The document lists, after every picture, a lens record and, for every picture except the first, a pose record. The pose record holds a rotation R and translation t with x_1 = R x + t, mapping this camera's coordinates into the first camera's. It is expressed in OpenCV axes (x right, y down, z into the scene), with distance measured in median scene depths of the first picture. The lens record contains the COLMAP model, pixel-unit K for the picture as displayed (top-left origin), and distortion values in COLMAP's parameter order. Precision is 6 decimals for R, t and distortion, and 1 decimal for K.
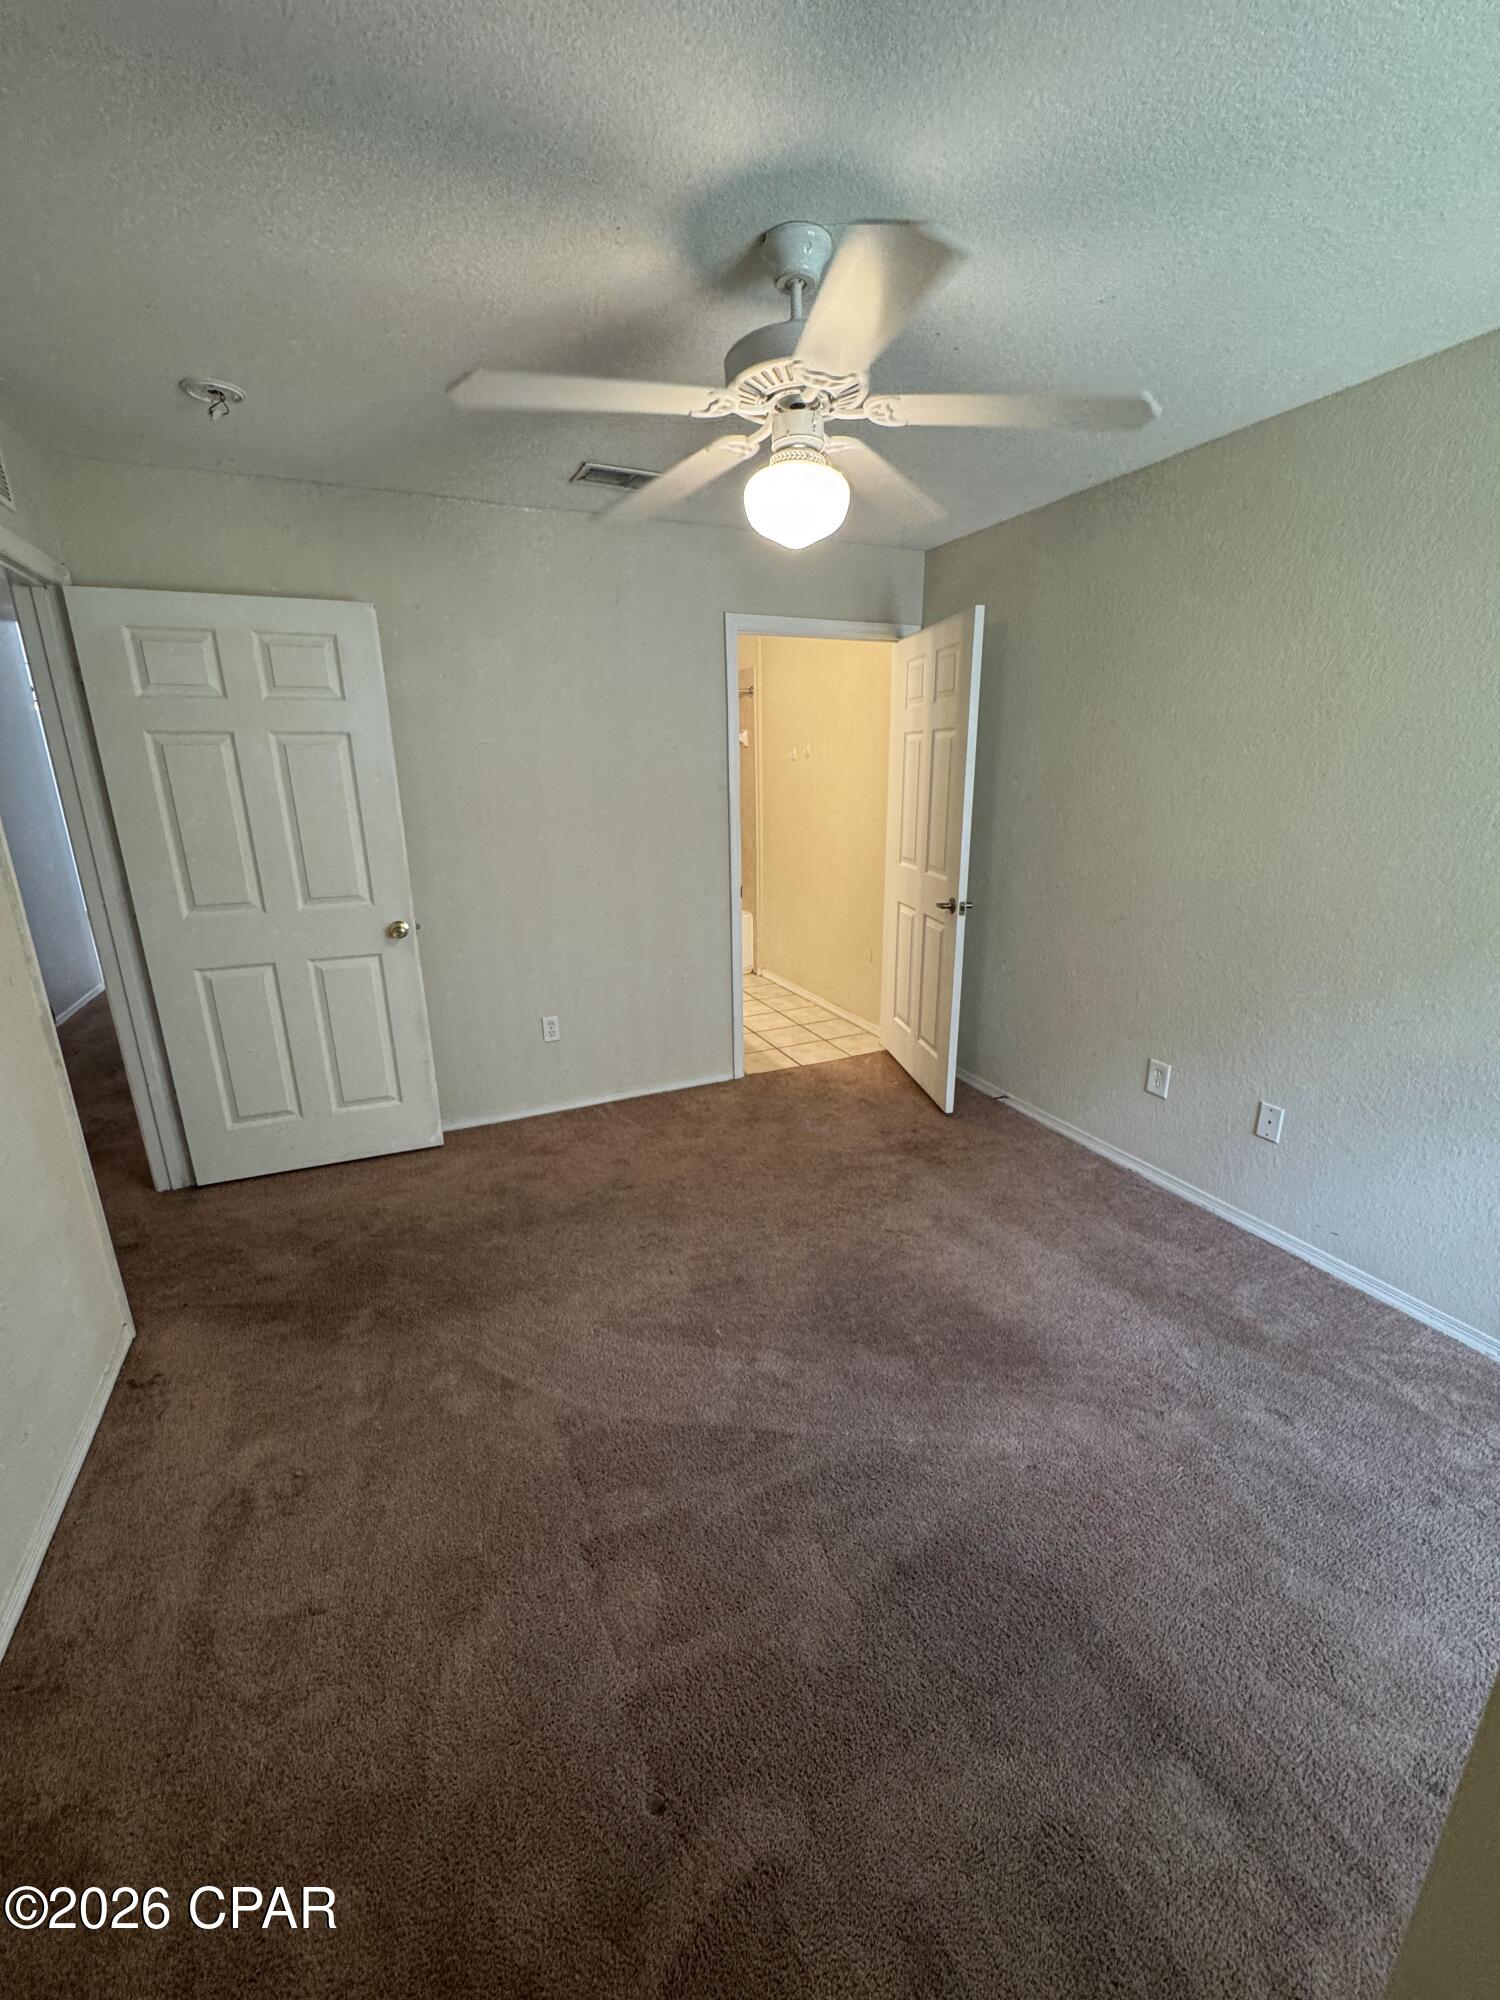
lens RADIAL K [[801.9, 0, 750.4], [0, 801.9, 996.6], [0, 0, 1]] dist [-0.002232, -0.000824]
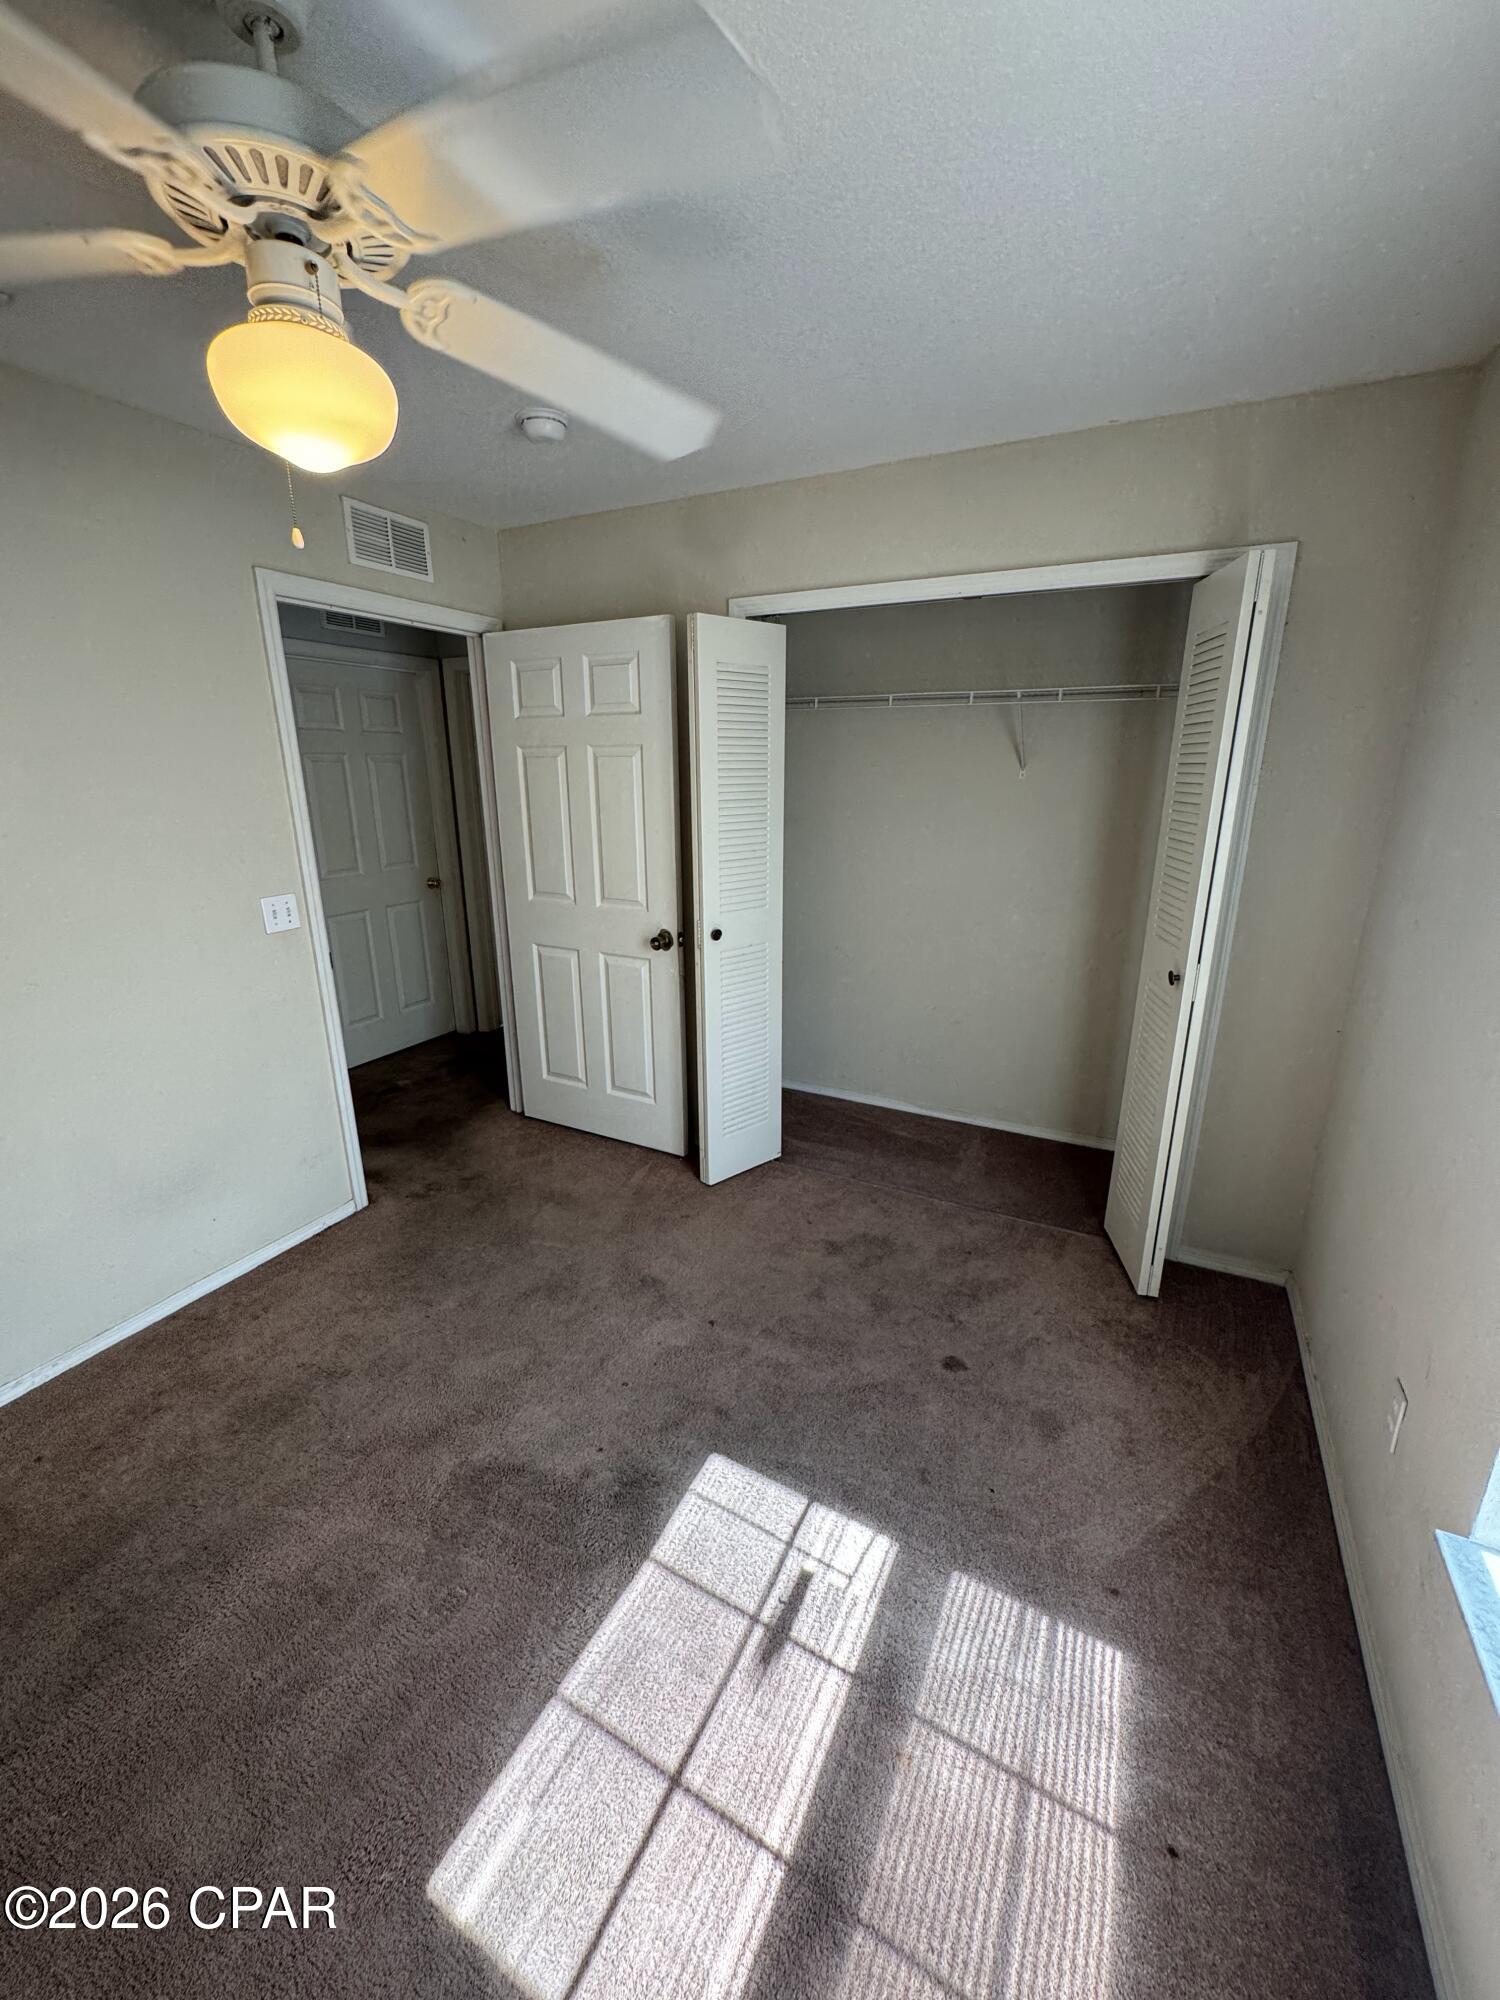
lens RADIAL K [[801.9, 0, 750.4], [0, 801.9, 996.6], [0, 0, 1]] dist [-0.002232, -0.000824]
pose [[0.651208, 0.213202, -0.728336, 0.392073], [-0.218110, 0.971815, 0.089461, -0.127850], [0.726881, 0.100600, 0.679355, 0.400309]]
